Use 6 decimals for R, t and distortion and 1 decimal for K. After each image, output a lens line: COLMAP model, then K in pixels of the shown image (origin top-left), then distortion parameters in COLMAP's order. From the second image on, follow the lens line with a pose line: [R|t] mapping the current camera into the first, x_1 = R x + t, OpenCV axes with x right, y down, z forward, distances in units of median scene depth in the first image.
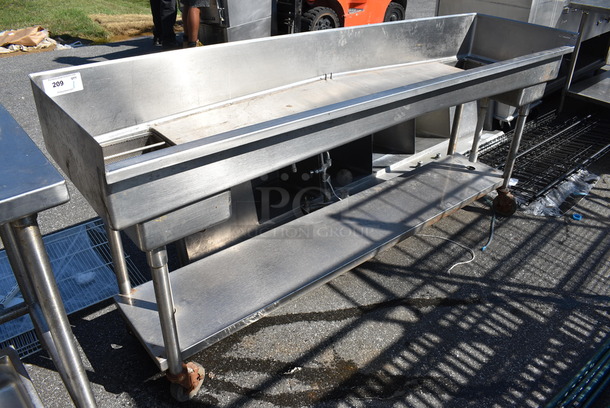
lens RADIAL K [[472.4, 0, 305.4], [0, 472.4, 201.0], [0, 0, 1]] dist [-0.102925, 0.020989]
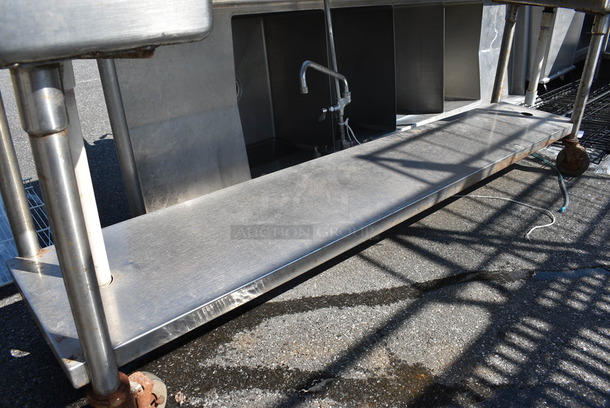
lens RADIAL K [[472.4, 0, 304.7], [0, 472.4, 202.8], [0, 0, 1]] dist [-0.102925, 0.020989]
pose [[0.999061, -0.023173, 0.036617, -0.057894], [0.025327, 0.997906, -0.059514, 0.152942], [-0.035161, 0.060386, 0.997556, 0.366744]]
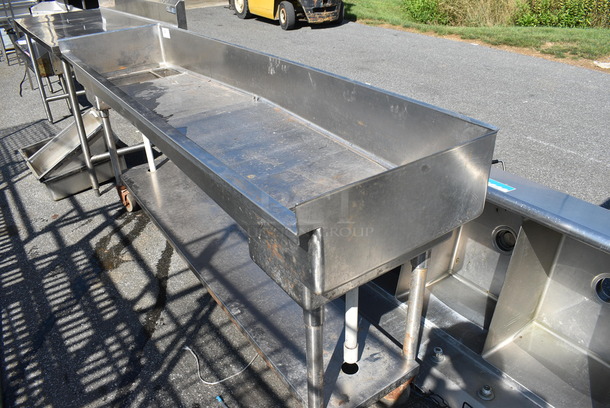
lens RADIAL K [[472.4, 0, 306.1], [0, 472.4, 208.0], [0, 0, 1]] dist [-0.102925, 0.020989]
pose [[-0.091008, 0.470743, -0.877564, 1.043022], [-0.488938, 0.746575, 0.451183, -0.604997], [0.867558, 0.470136, 0.162220, 1.066000]]
